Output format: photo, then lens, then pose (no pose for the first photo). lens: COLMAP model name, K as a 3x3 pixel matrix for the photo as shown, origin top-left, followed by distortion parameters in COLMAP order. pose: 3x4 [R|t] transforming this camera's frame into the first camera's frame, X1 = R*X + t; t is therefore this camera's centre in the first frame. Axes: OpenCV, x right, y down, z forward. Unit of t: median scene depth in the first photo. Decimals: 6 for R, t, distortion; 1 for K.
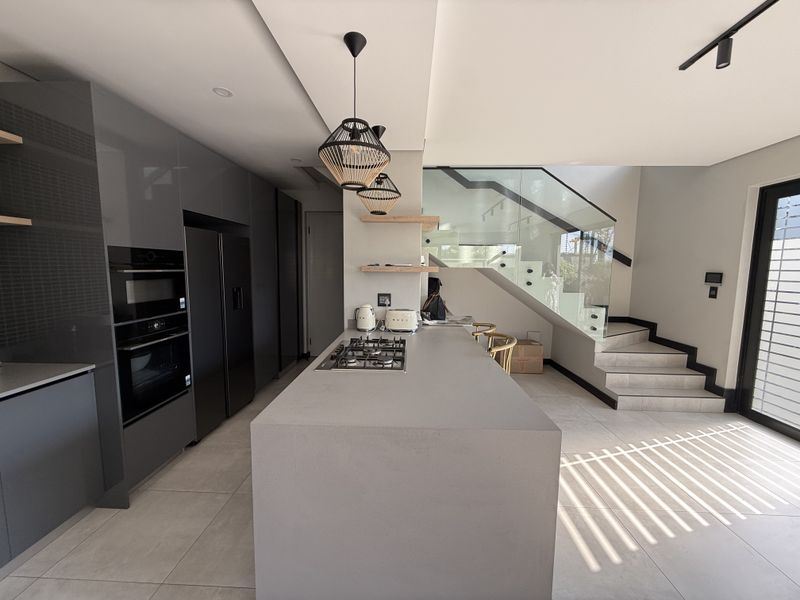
lens RADIAL K [[320.0, 0, 399.1], [0, 320.0, 301.5], [0, 0, 1]] dist [-0.001991, 0.000386]
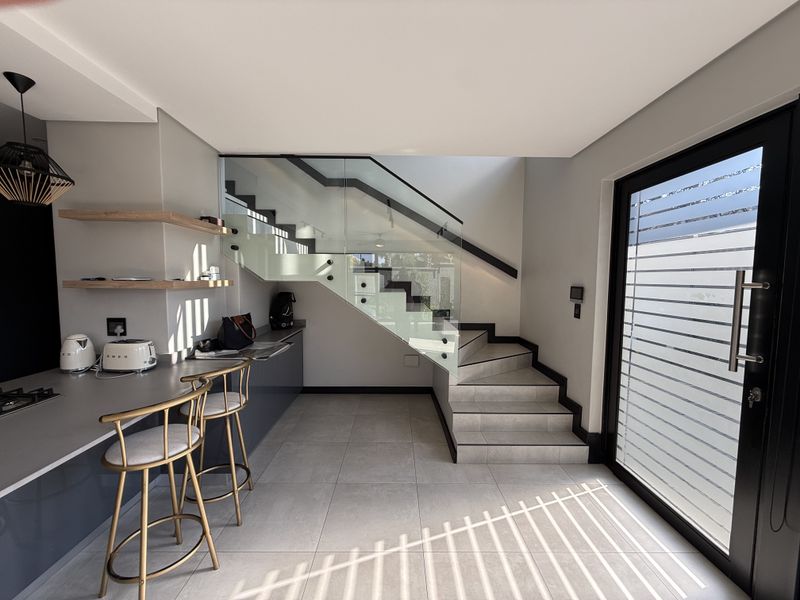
lens RADIAL K [[320.0, 0, 400.0], [0, 320.0, 300.5], [0, 0, 1]] dist [-0.001991, 0.000386]
pose [[0.998702, -0.006089, 0.050568, 0.505160], [0.007728, 0.999449, -0.032272, -0.033020], [-0.050344, 0.032621, 0.998199, 0.217279]]
